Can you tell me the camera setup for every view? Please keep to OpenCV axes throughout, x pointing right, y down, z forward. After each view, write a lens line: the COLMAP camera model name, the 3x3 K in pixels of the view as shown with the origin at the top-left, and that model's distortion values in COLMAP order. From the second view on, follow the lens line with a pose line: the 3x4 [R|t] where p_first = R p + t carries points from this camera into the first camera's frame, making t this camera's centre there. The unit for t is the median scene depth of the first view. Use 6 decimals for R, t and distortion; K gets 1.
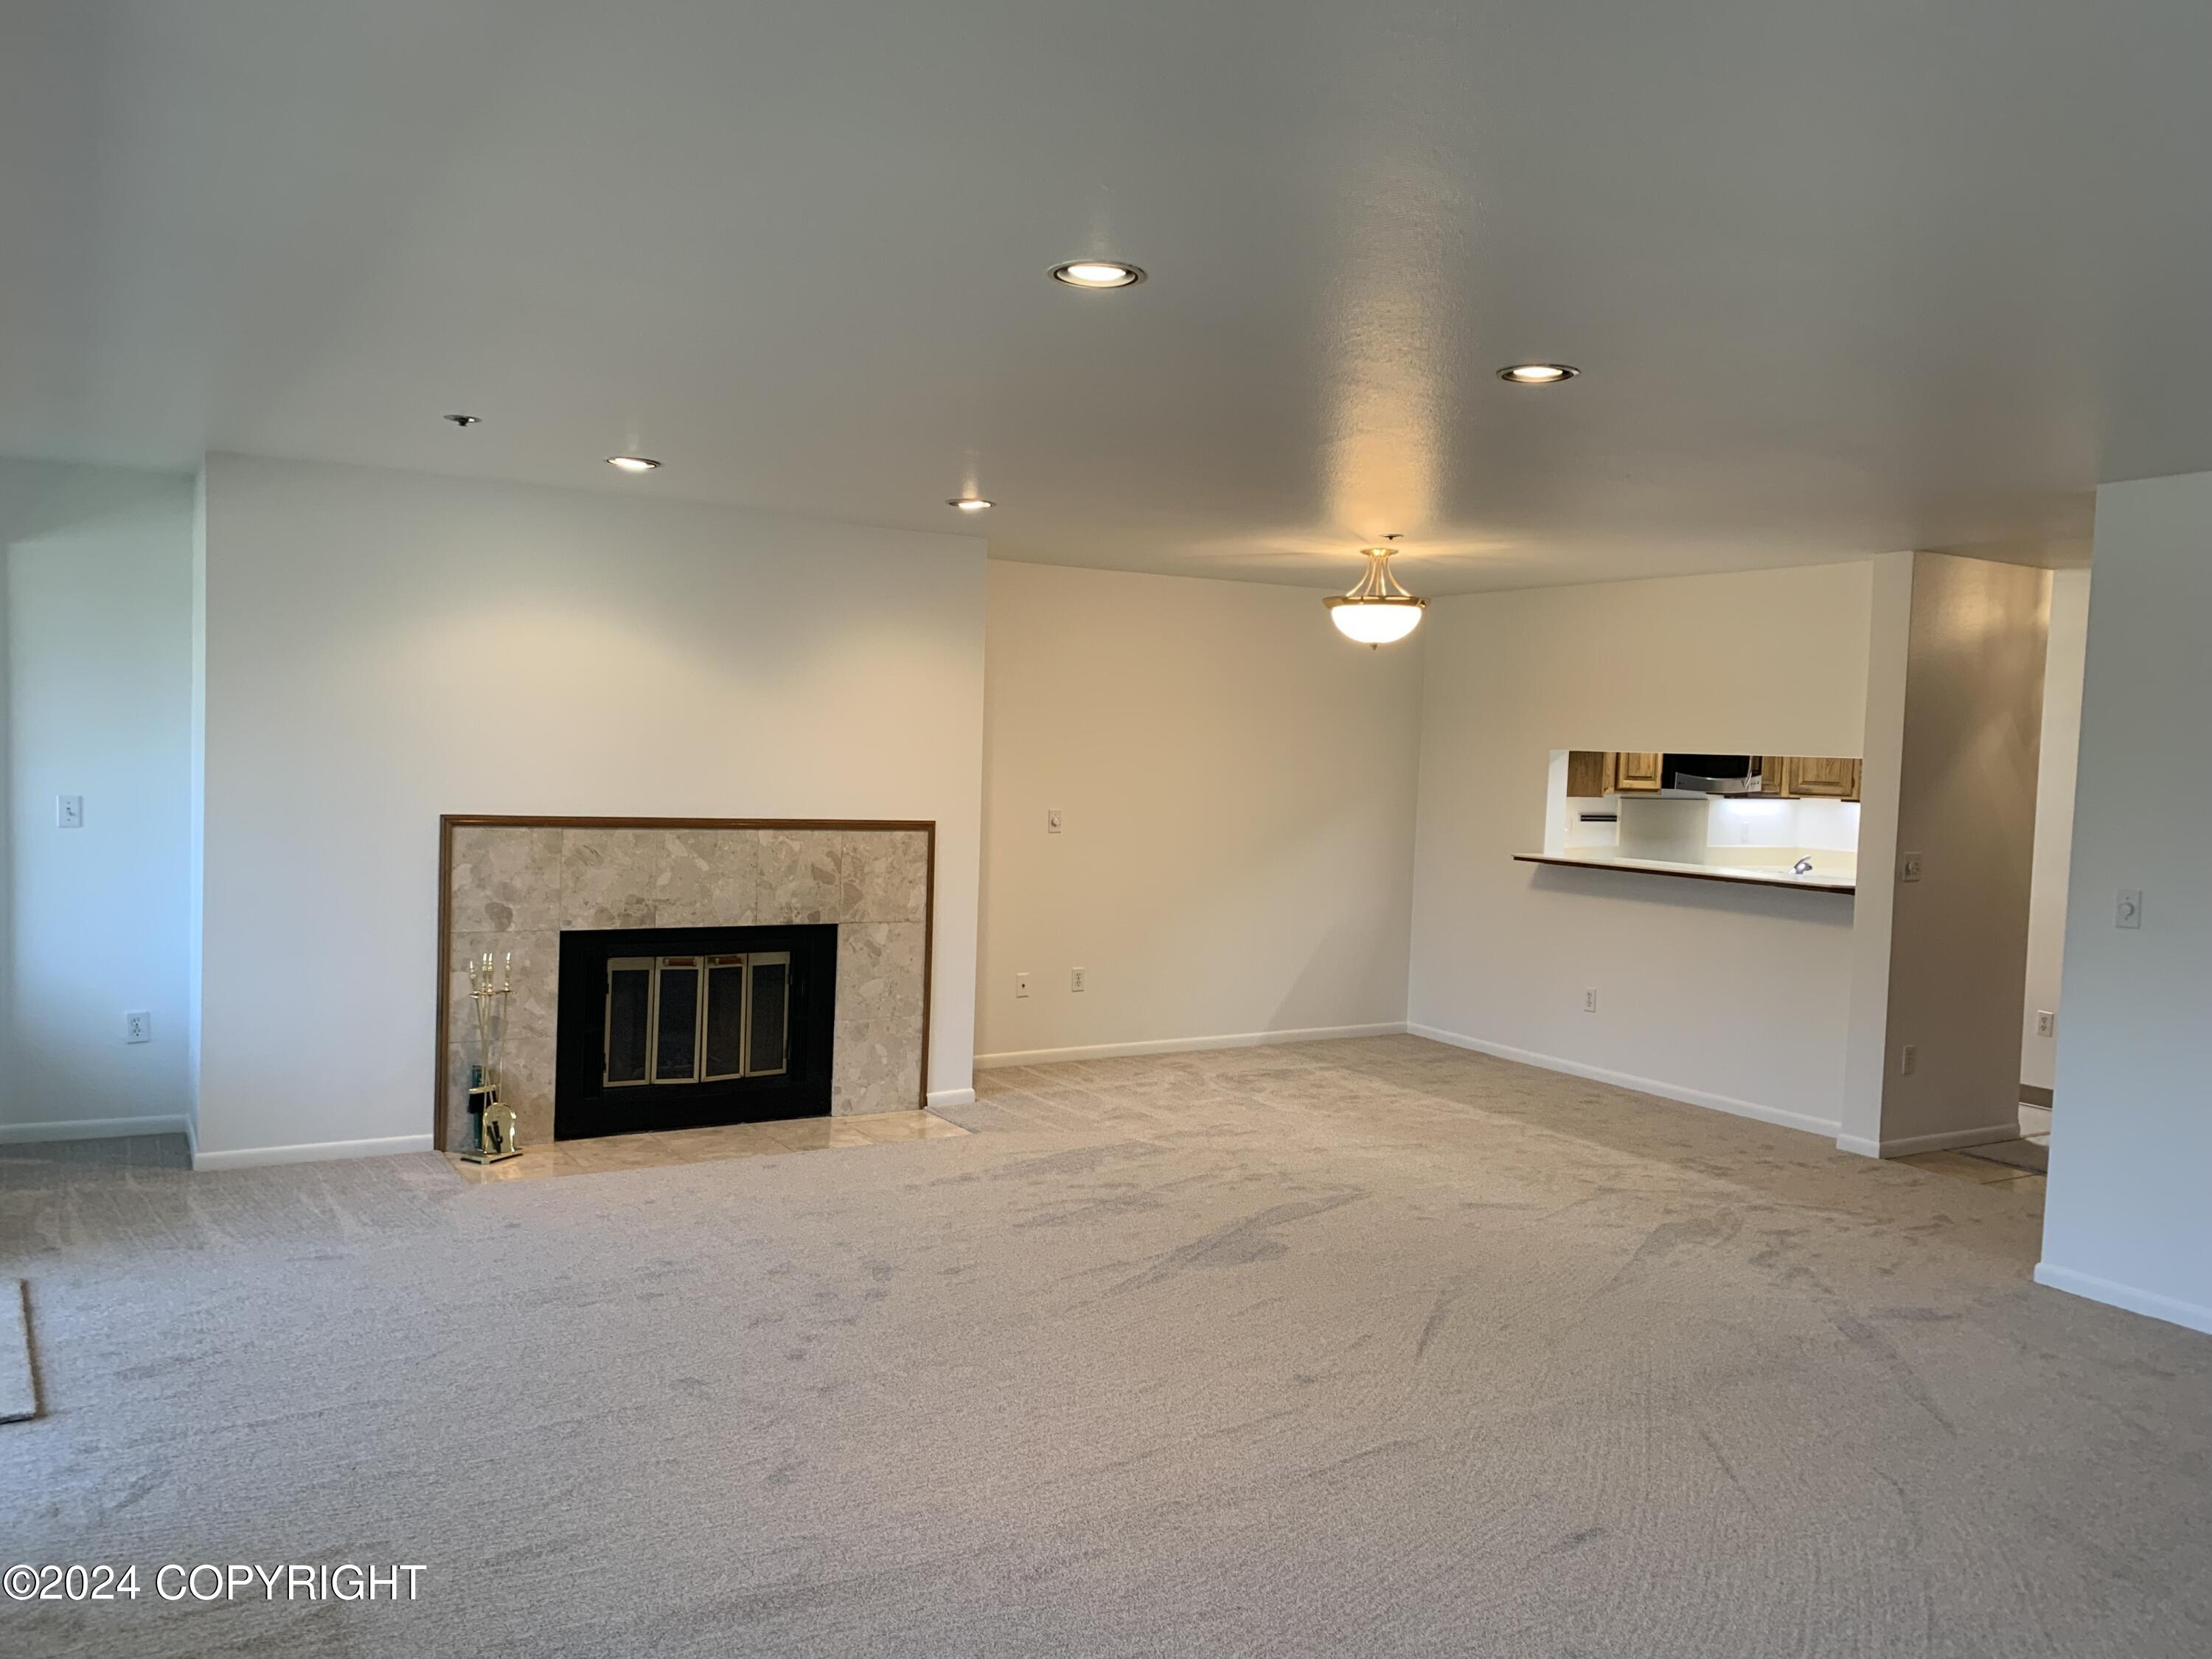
lens RADIAL K [[1682.2, 0, 1031.1], [0, 1682.2, 809.0], [0, 0, 1]] dist [0.037280, -0.056208]
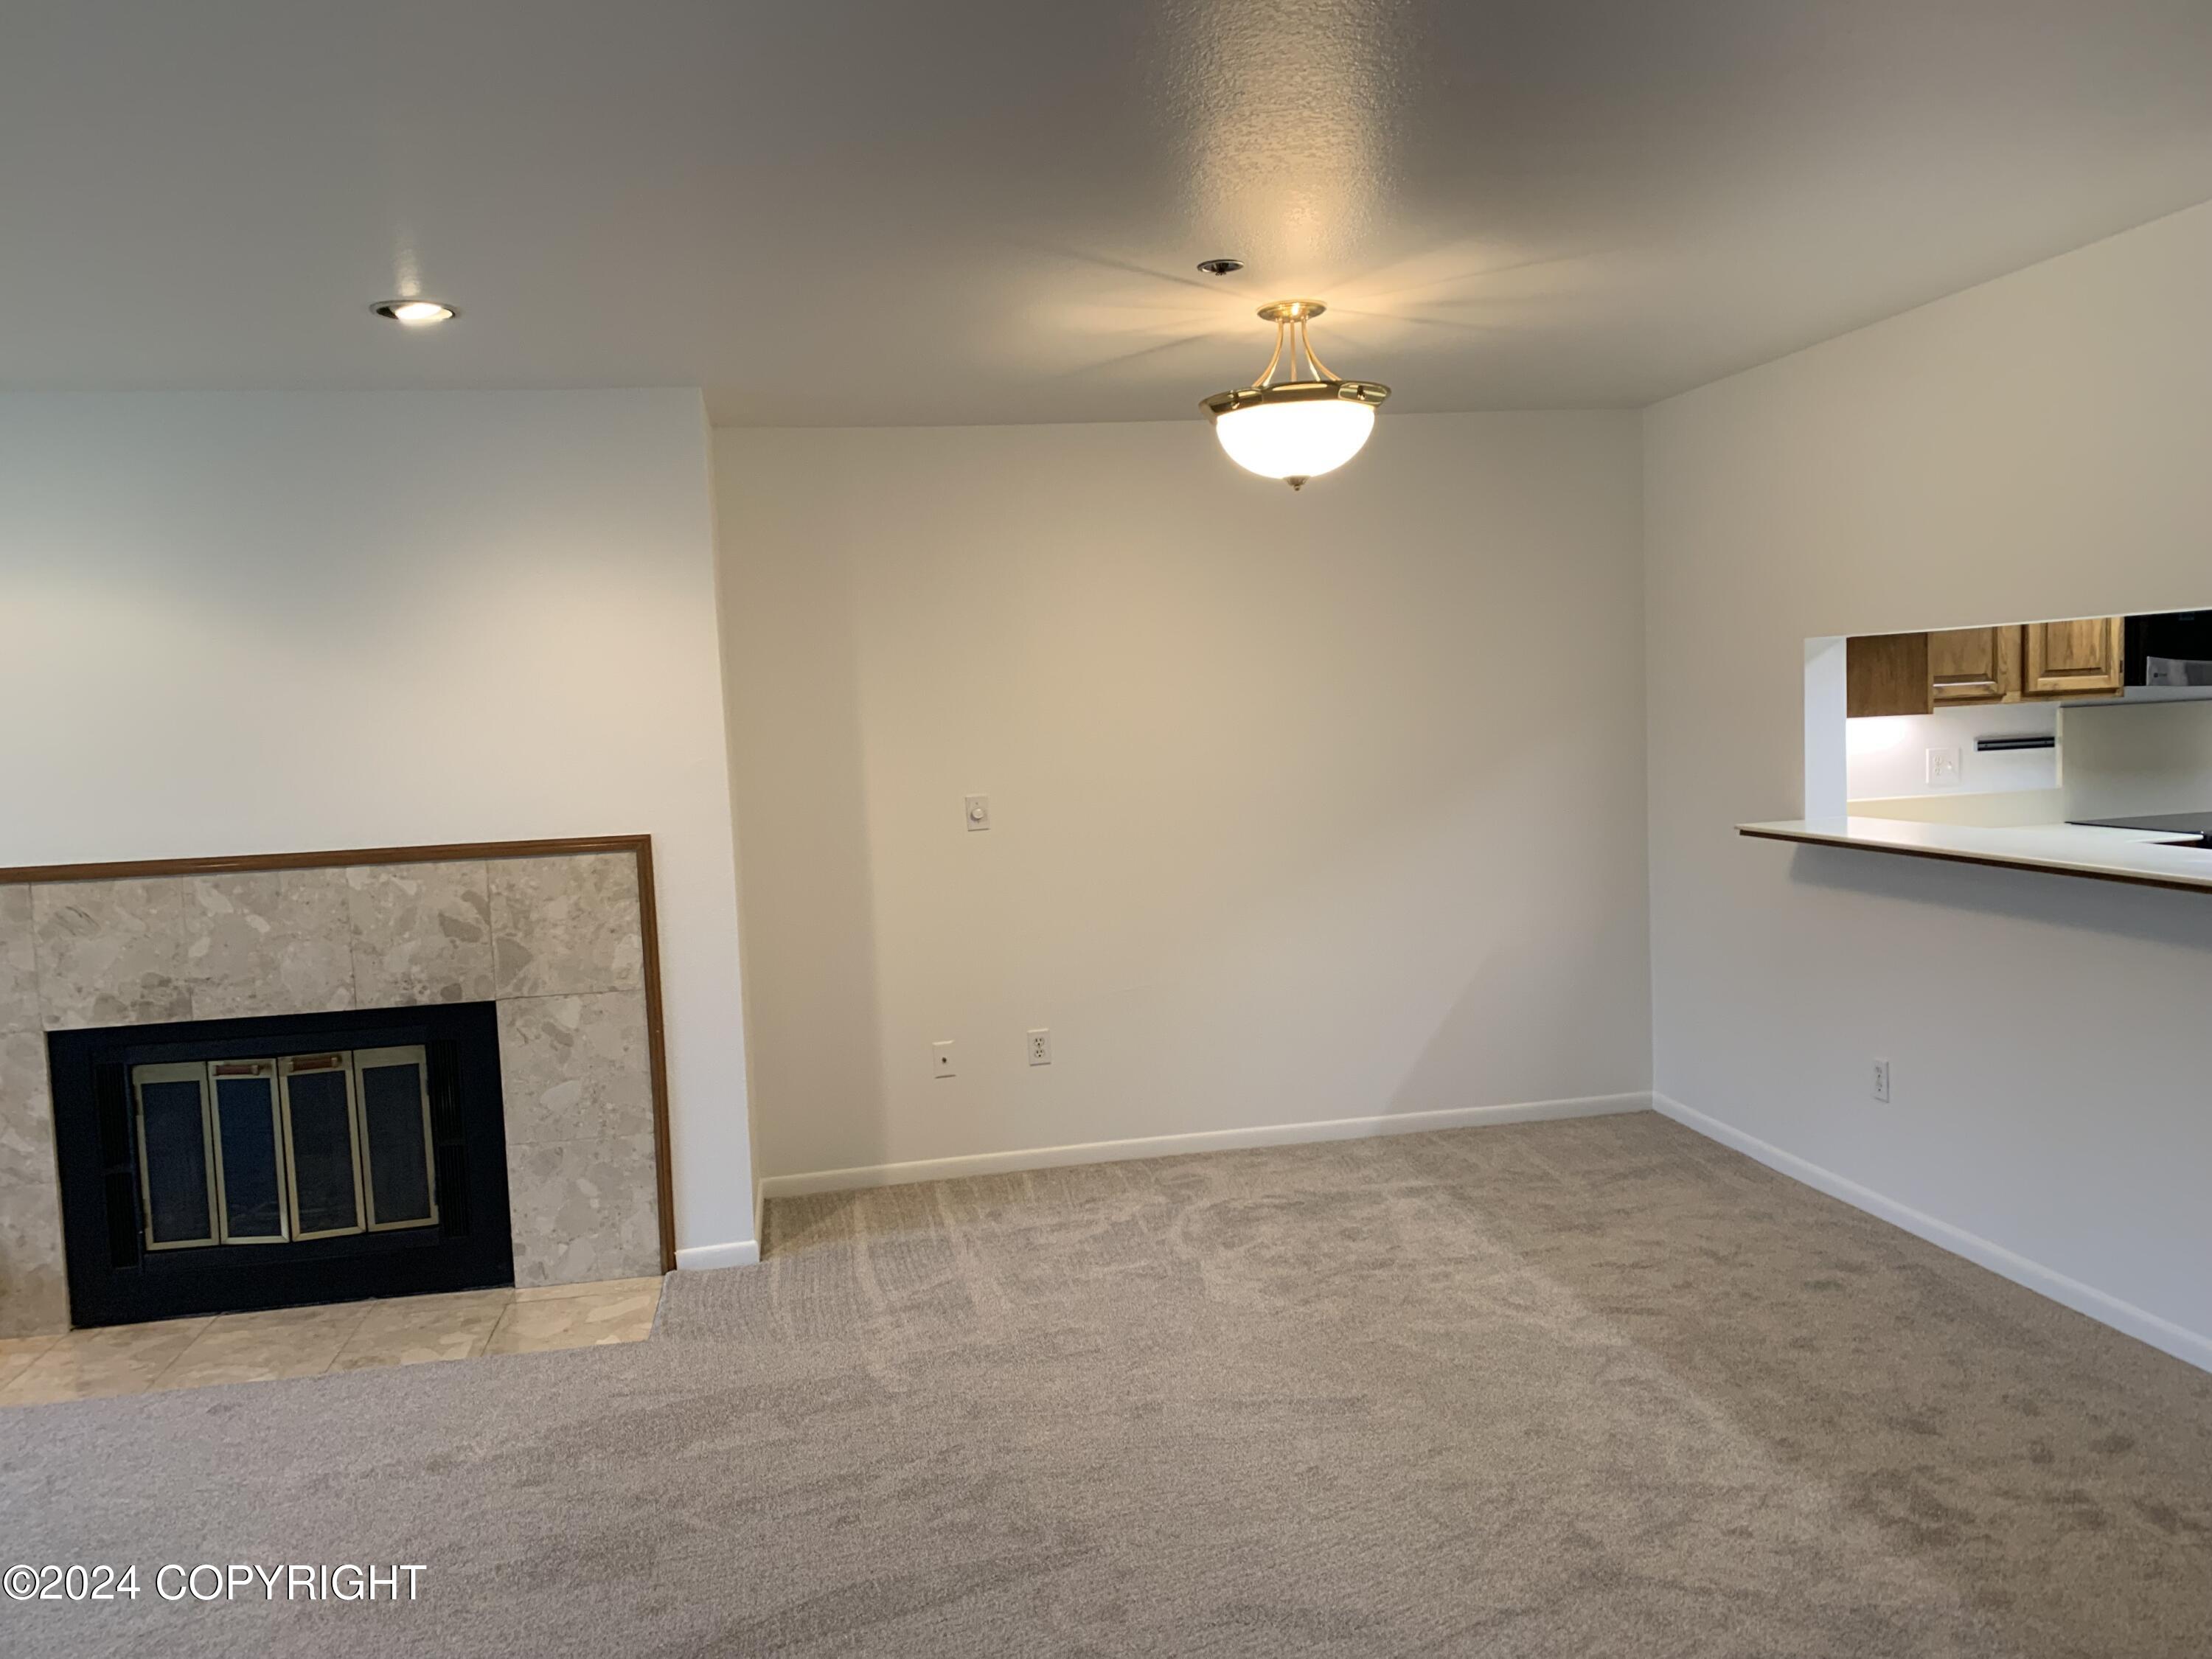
lens RADIAL K [[1682.2, 0, 1109.5], [0, 1682.2, 832.1], [0, 0, 1]] dist [0.037280, -0.056208]
pose [[0.936005, -0.046778, -0.348866, 0.341748], [0.062169, 0.997518, 0.033046, -0.004453], [0.346454, -0.052620, 0.936590, 0.463916]]
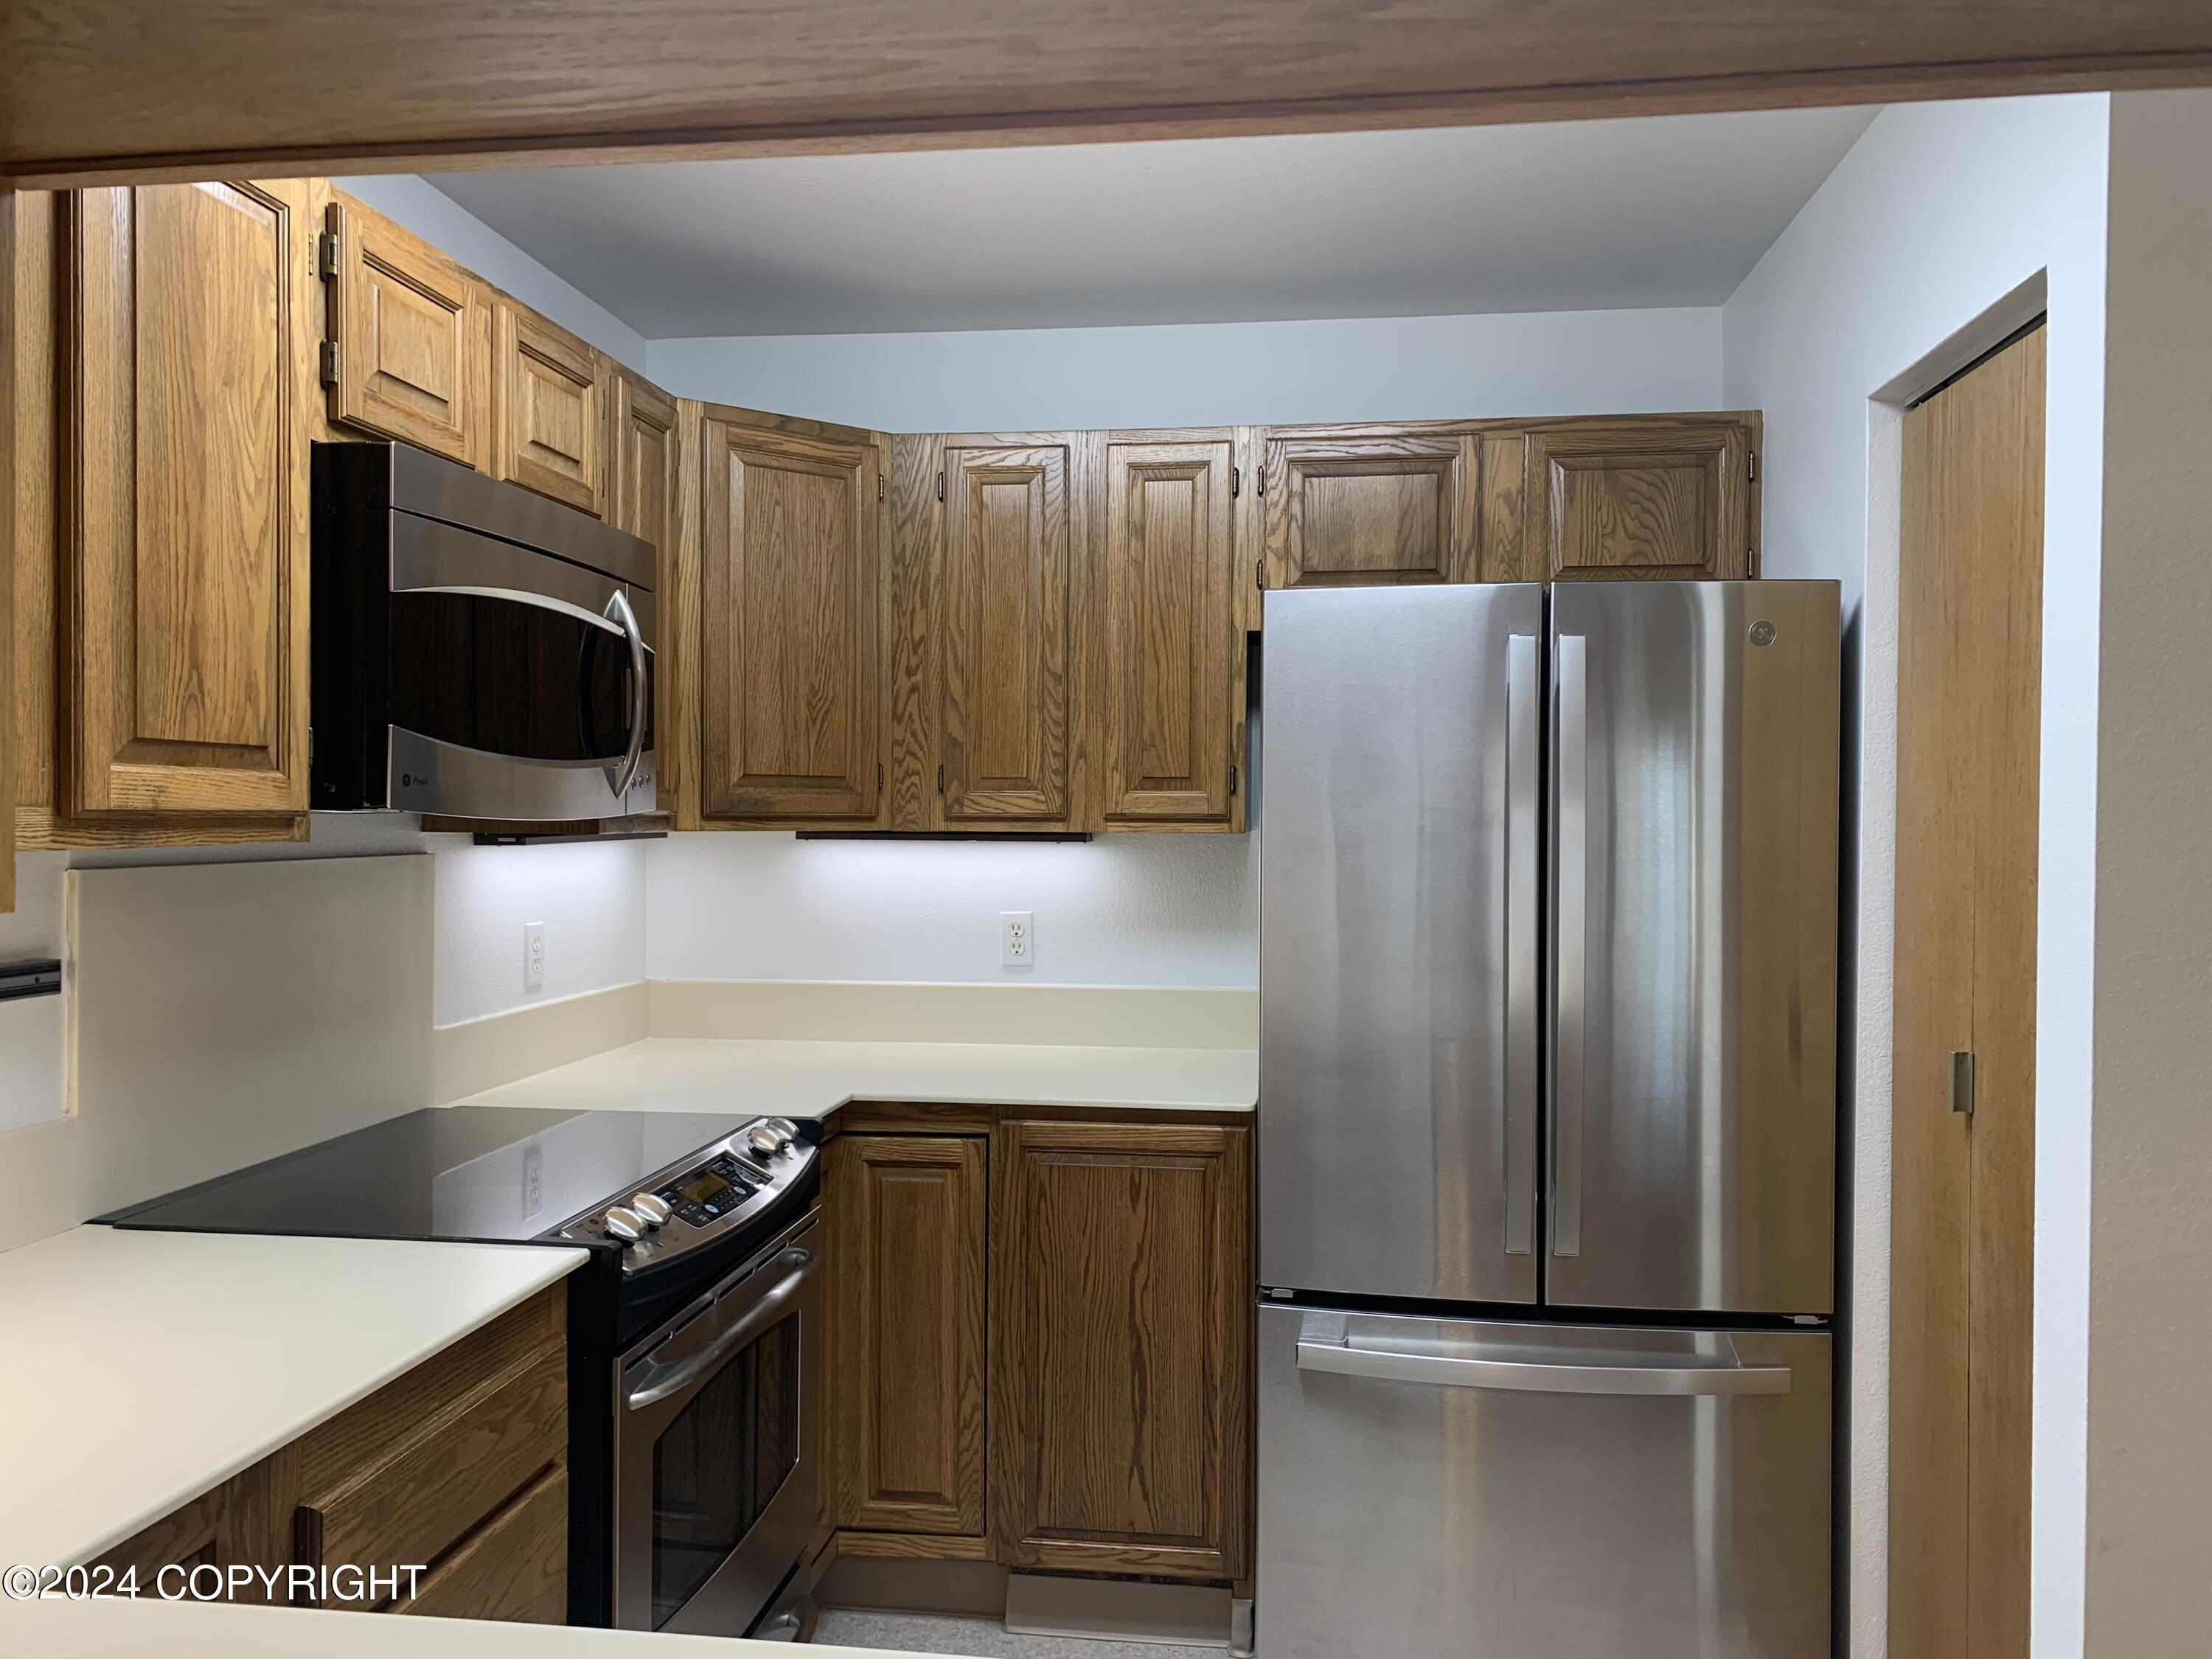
lens RADIAL K [[1682.2, 0, 1107.5], [0, 1682.2, 825.6], [0, 0, 1]] dist [0.037280, -0.056208]
pose [[0.604989, -0.033901, 0.795512, 0.377179], [0.041554, 0.999076, 0.010974, -0.011862], [-0.795149, 0.026417, 0.605839, 1.115307]]
